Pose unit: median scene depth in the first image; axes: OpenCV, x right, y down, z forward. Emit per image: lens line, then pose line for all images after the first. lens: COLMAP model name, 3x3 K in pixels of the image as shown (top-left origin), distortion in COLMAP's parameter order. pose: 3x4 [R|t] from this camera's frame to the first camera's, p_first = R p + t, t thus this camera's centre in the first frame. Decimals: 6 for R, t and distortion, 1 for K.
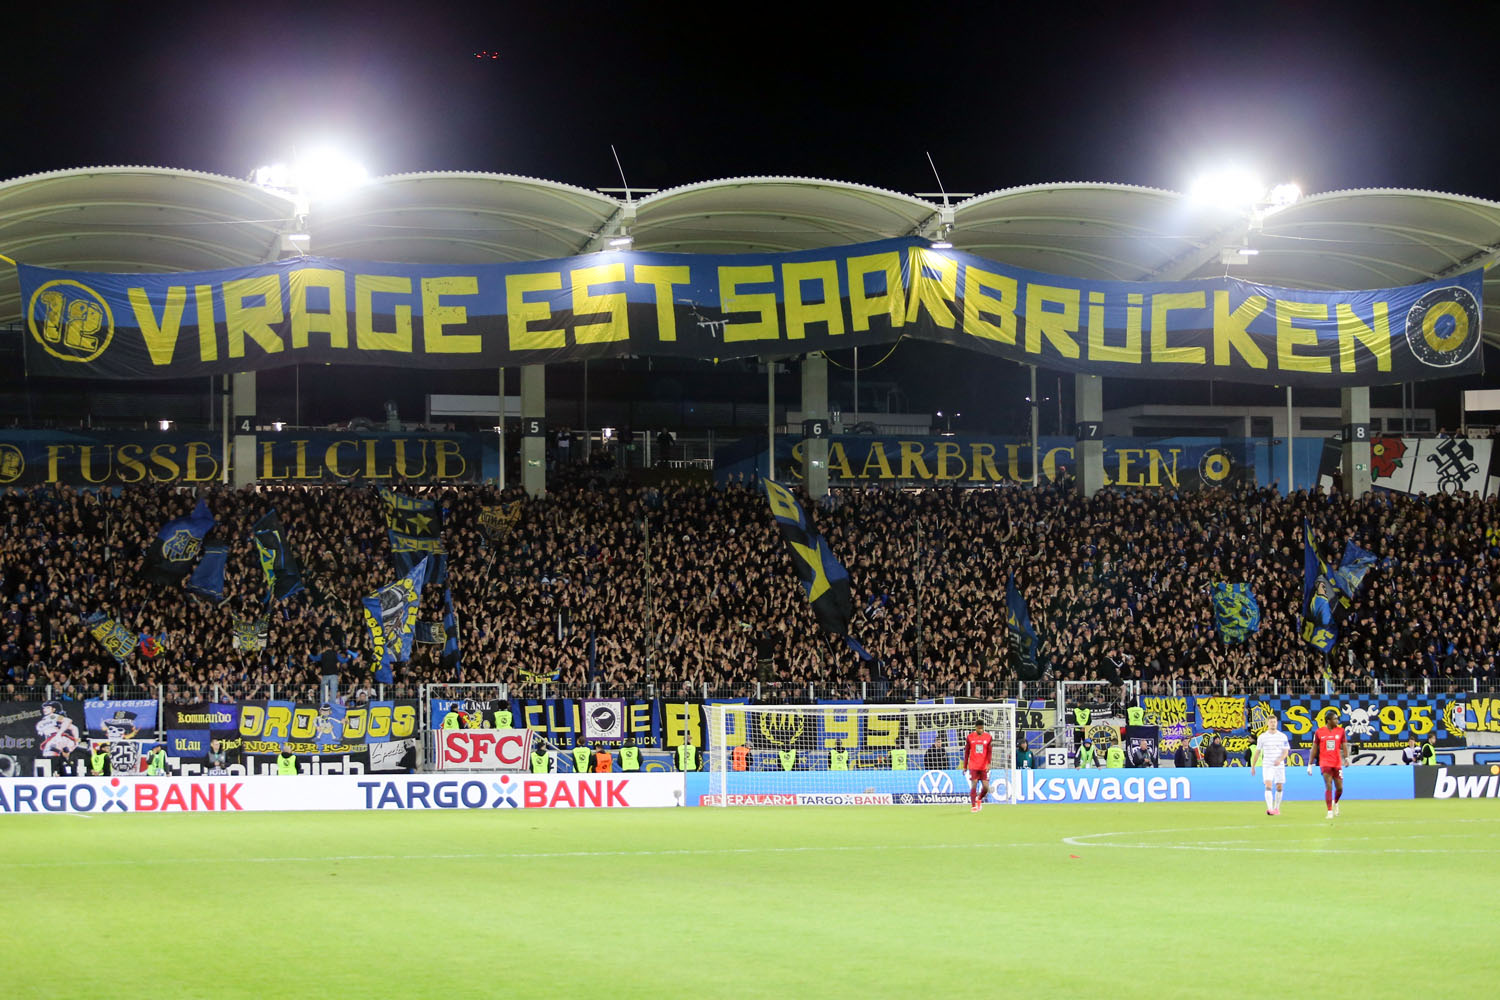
lens RADIAL K [[4470.9, 0, 750.0], [0, 4470.9, 500.0], [0, 0, 1]] dist [-0.128856, -0.142228]
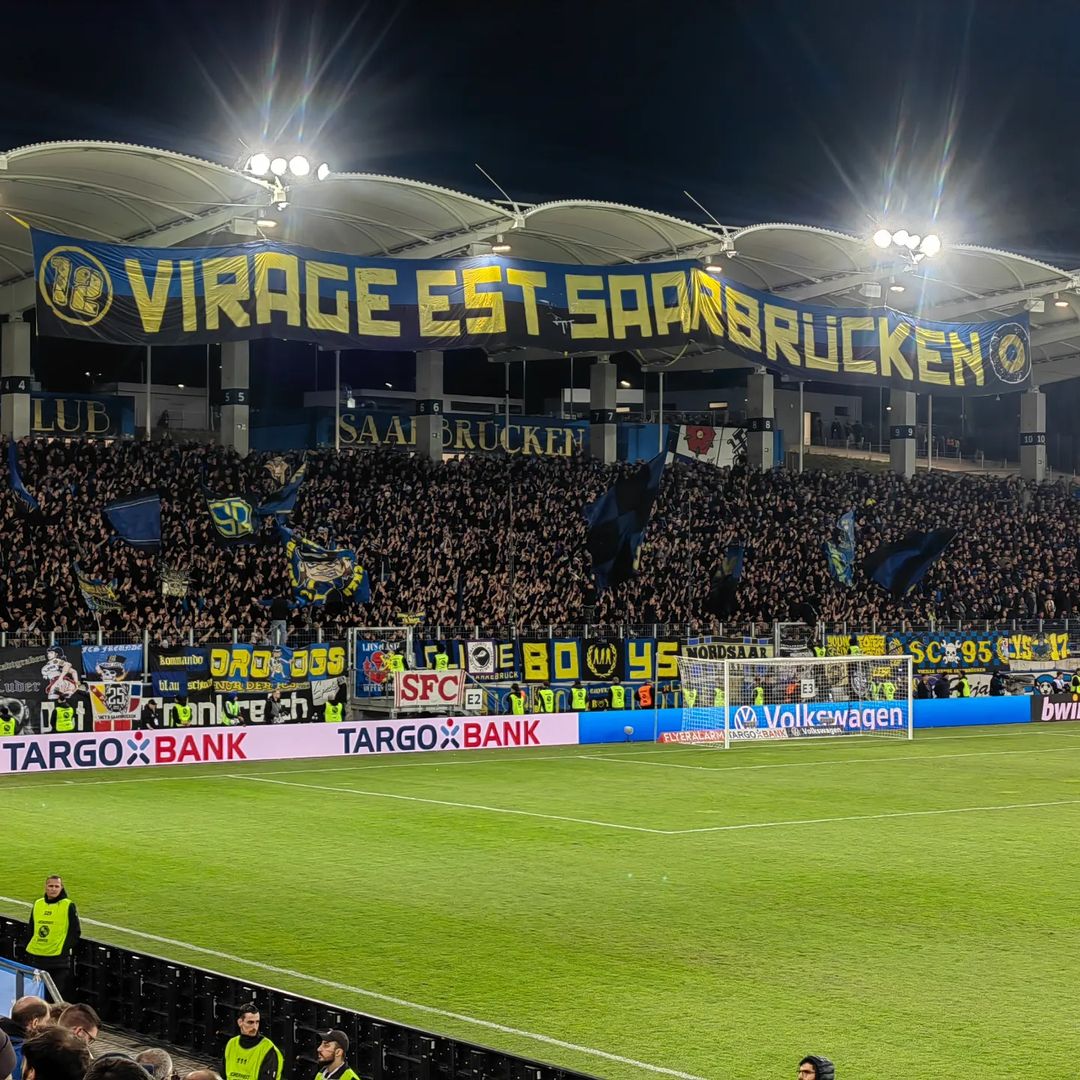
lens RADIAL K [[2398.7, 0, 459.1], [0, 2398.7, 561.5], [0, 0, 1]] dist [0.059069, 0.183064]
pose [[0.909664, 0.014250, 0.415101, -0.298668], [-0.037123, 0.998201, 0.047084, -0.005187], [-0.413683, -0.058240, 0.908556, 0.433329]]
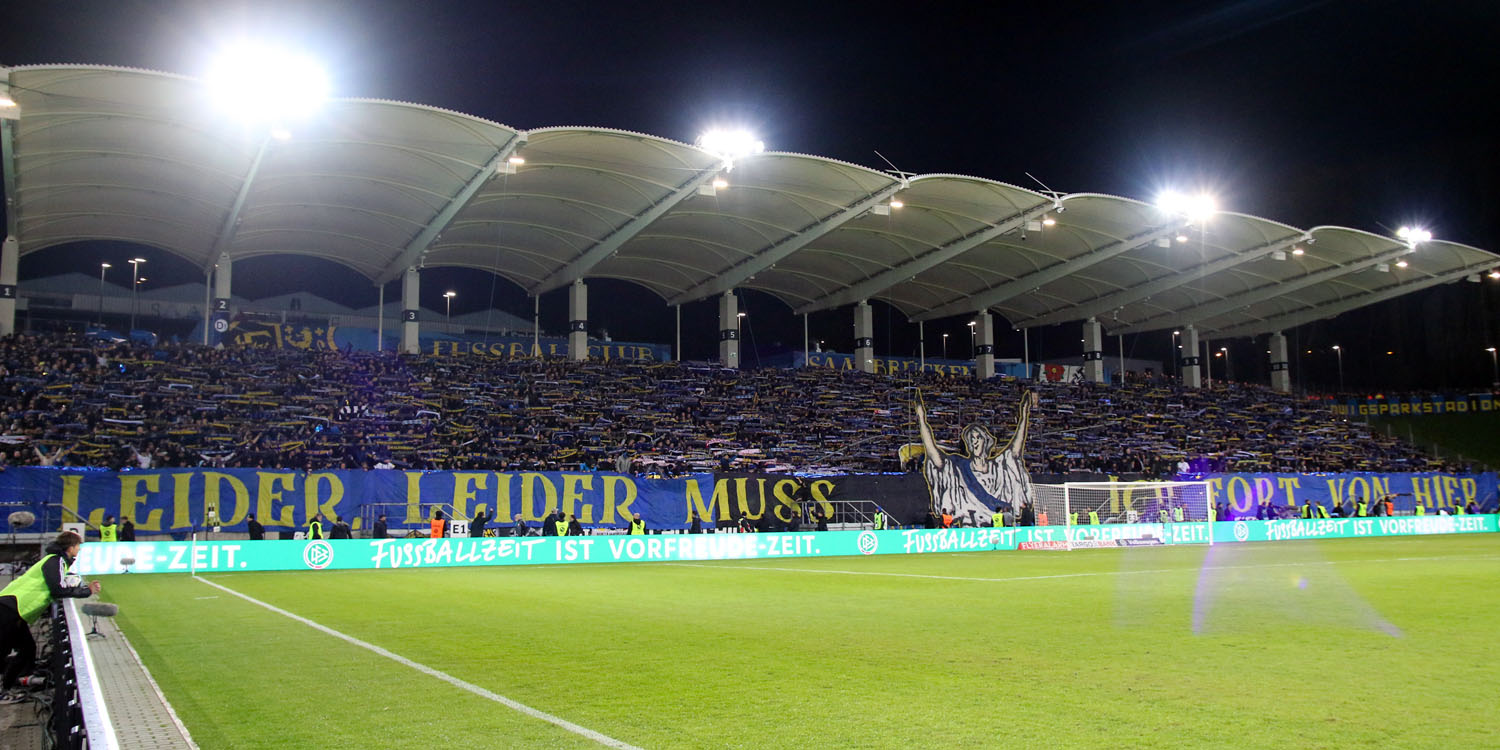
lens RADIAL K [[1316.4, 0, 751.5], [0, 1316.4, 344.2], [0, 0, 1]] dist [-0.078727, 0.091575]
pose [[0.959461, 0.031829, 0.280037, -0.214213], [-0.010512, 0.996952, -0.077300, 0.032519], [-0.281644, 0.071222, 0.956872, 0.556032]]
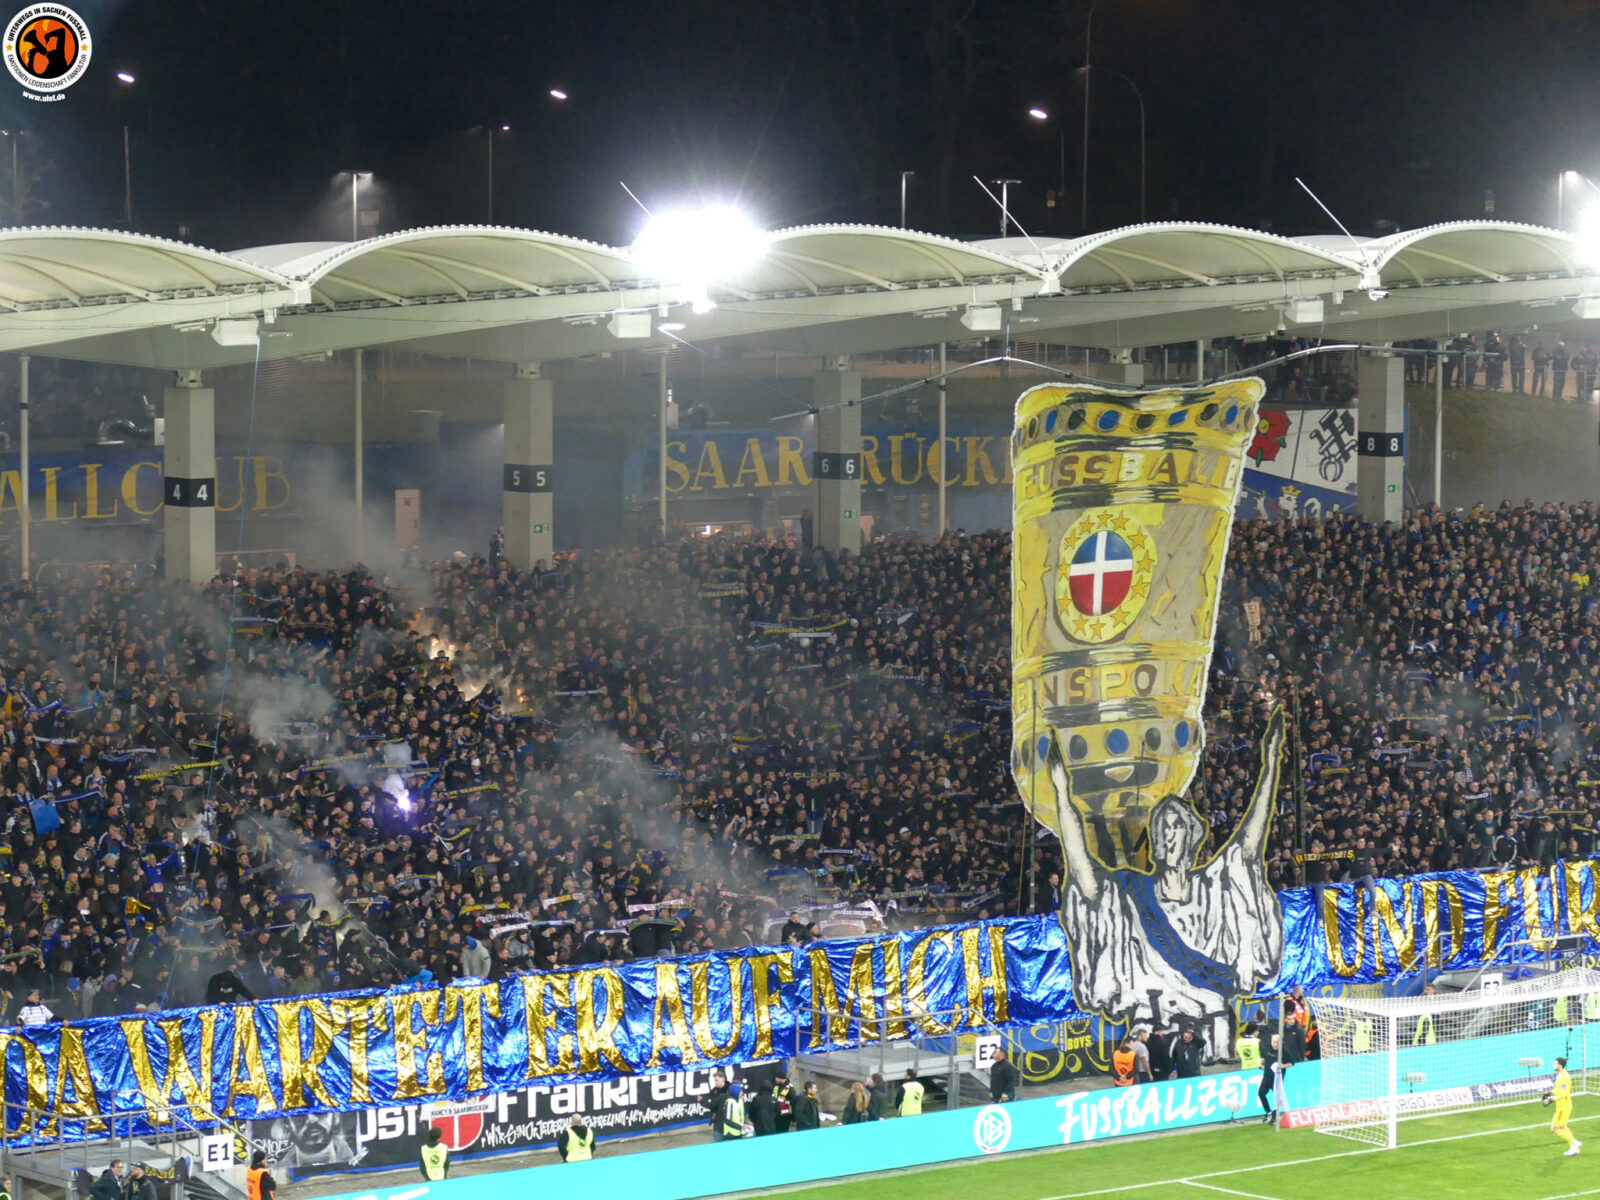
lens RADIAL K [[5491.2, 0, 800.0], [0, 5491.2, 600.0], [0, 0, 1]] dist [0.141970, -1.053135]
pose [[0.886528, -0.024511, 0.462024, -0.477977], [-0.036823, 0.991690, 0.123266, -0.122233], [-0.461206, -0.126292, 0.878259, 0.224289]]
